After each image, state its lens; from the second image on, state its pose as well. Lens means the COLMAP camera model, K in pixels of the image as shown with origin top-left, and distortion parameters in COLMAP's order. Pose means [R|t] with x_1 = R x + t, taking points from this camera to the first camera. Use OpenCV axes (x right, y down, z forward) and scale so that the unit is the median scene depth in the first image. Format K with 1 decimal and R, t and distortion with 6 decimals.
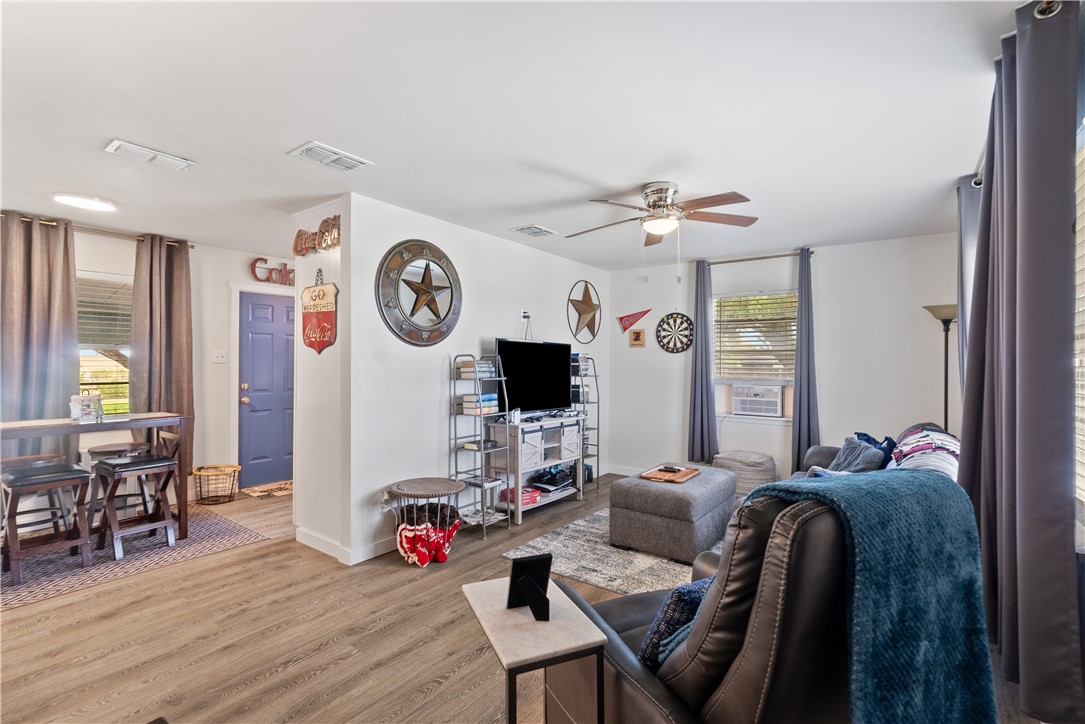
lens RADIAL K [[501.6, 0, 533.3], [0, 501.6, 360.8], [0, 0, 1]] dist [-0.000130, 0.001149]
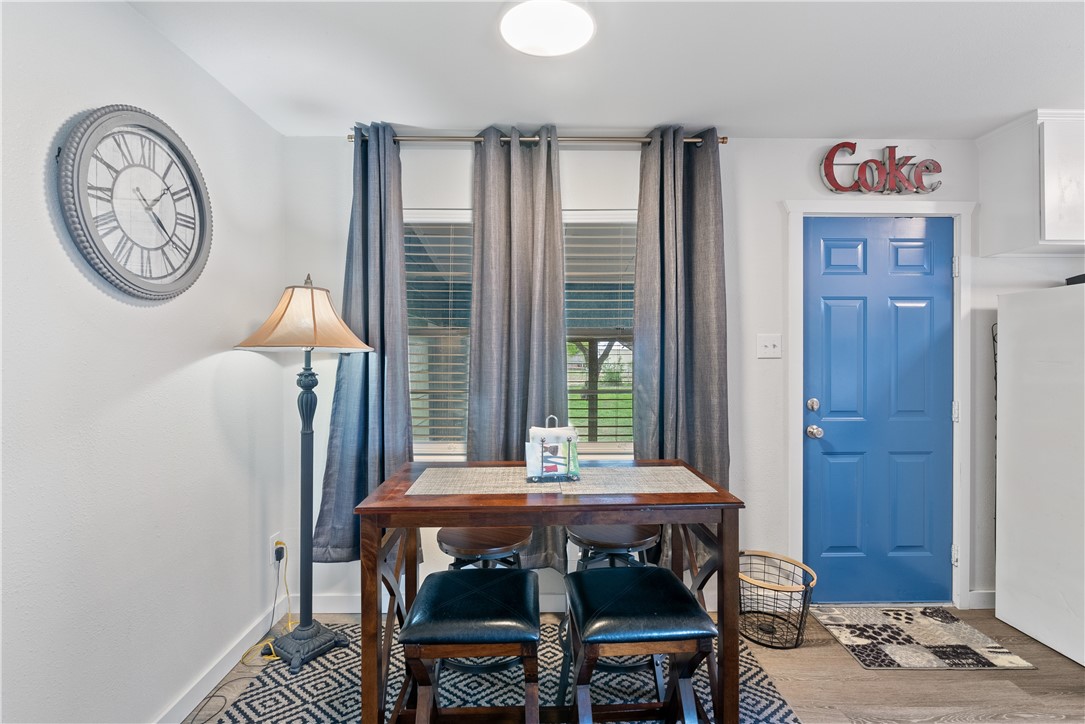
lens RADIAL K [[501.6, 0, 536.7], [0, 501.6, 356.8], [0, 0, 1]] dist [-0.000130, 0.001149]
pose [[0.644592, -0.003440, -0.764519, -0.410099], [0.006051, 0.999982, 0.000602, 0.001921], [0.764503, -0.005014, 0.644601, 0.513450]]
